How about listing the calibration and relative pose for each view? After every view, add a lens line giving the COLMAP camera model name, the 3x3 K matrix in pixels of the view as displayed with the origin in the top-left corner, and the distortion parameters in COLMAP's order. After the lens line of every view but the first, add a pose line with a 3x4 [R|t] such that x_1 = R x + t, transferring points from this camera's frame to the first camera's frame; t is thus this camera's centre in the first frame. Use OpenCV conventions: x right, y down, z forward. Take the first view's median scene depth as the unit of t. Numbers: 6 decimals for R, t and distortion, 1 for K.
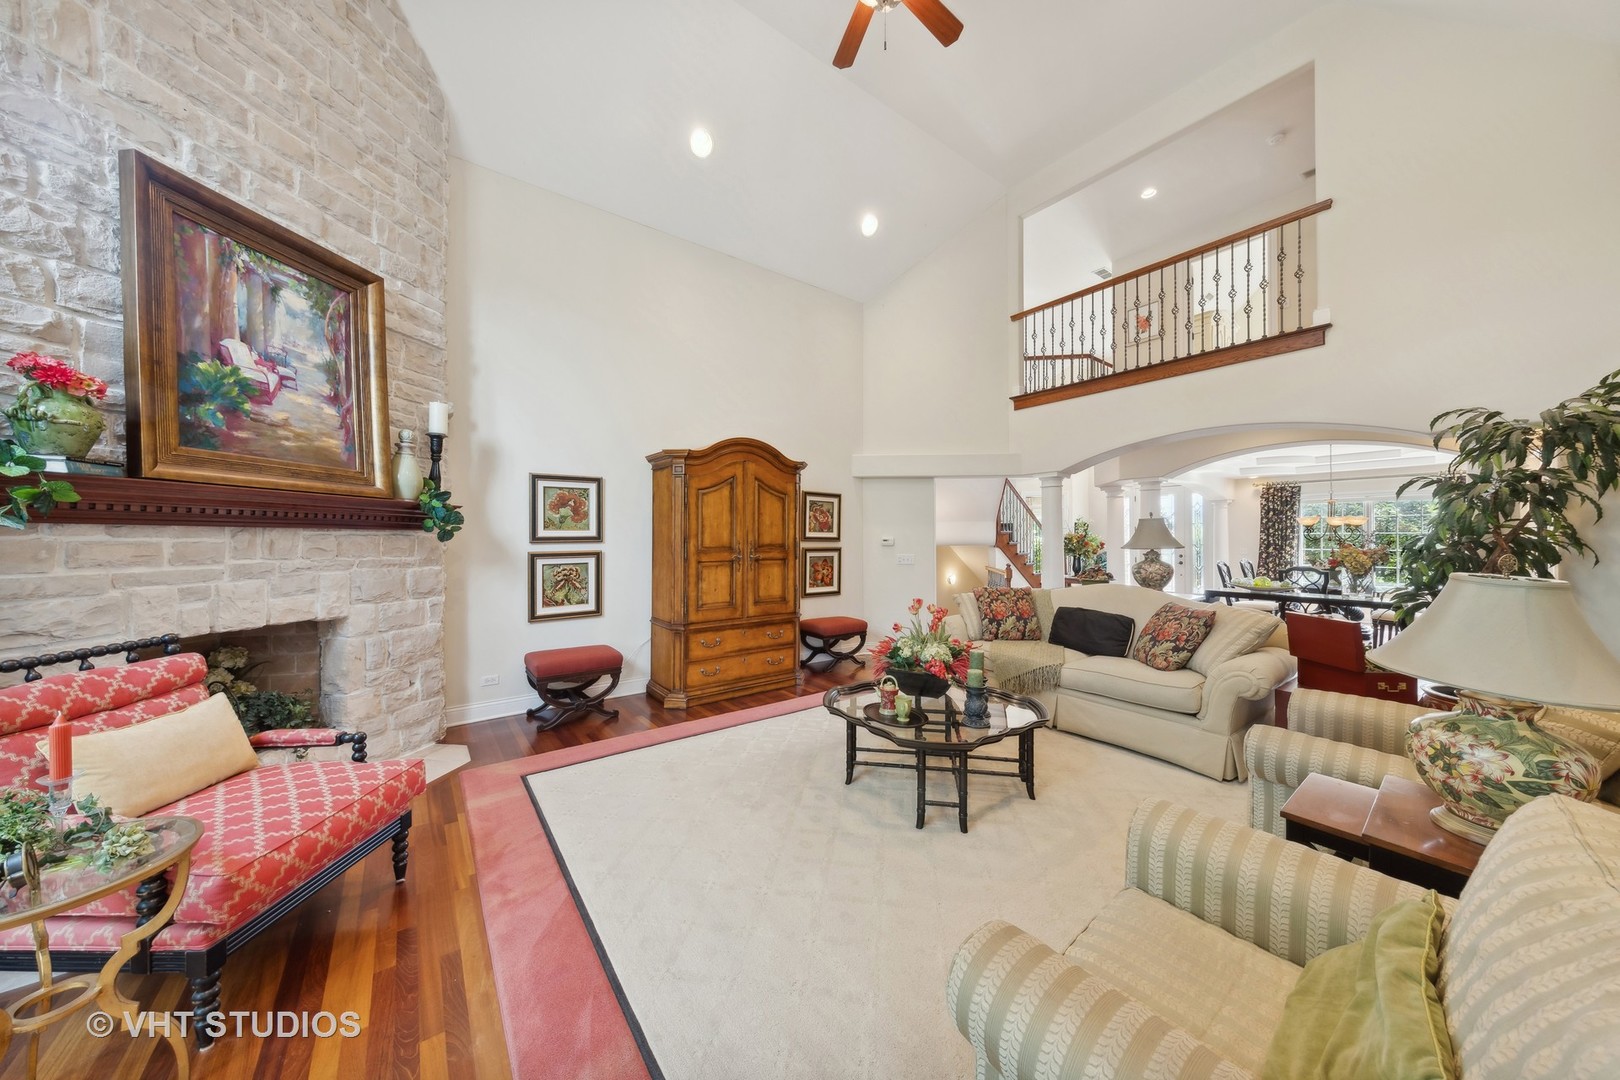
lens RADIAL K [[549.7, 0, 809.4], [0, 549.7, 540.1], [0, 0, 1]] dist [-0.002144, 0.000014]
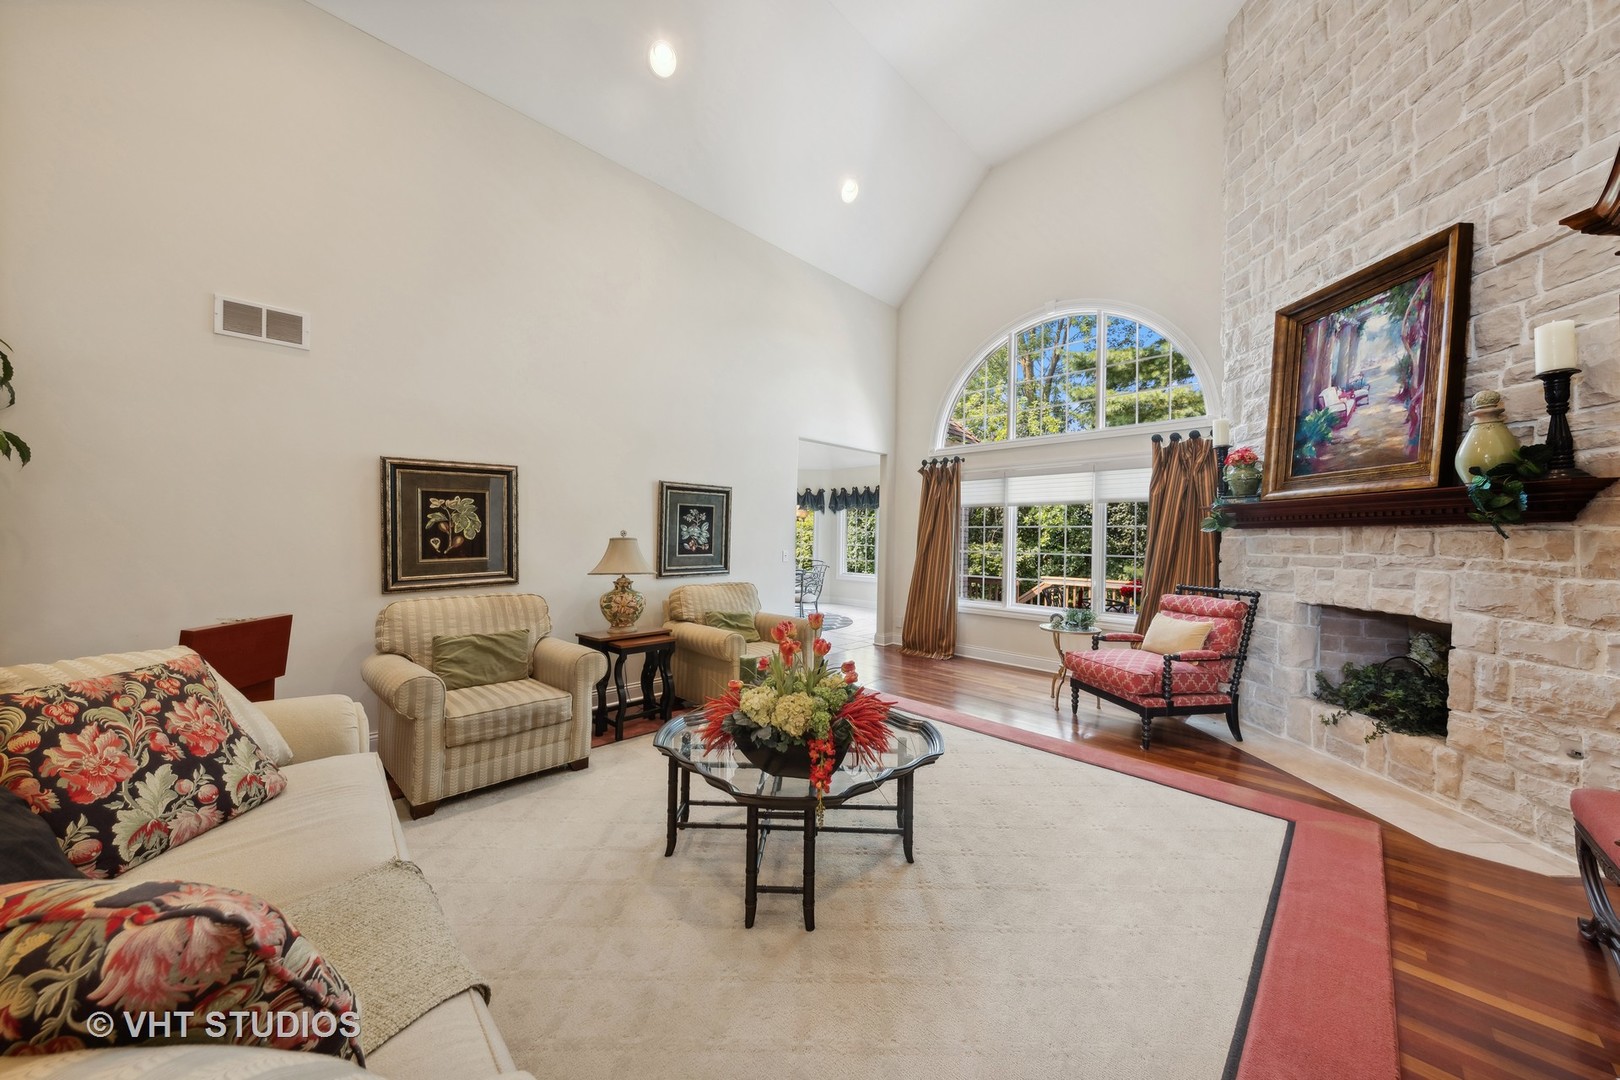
lens RADIAL K [[549.7, 0, 812.4], [0, 549.7, 540.4], [0, 0, 1]] dist [-0.002144, 0.000014]
pose [[-0.989495, -0.013791, -0.143905, 0.363767], [-0.015041, 0.999858, 0.007605, 0.016361], [0.143780, 0.009690, -0.989562, 1.990975]]
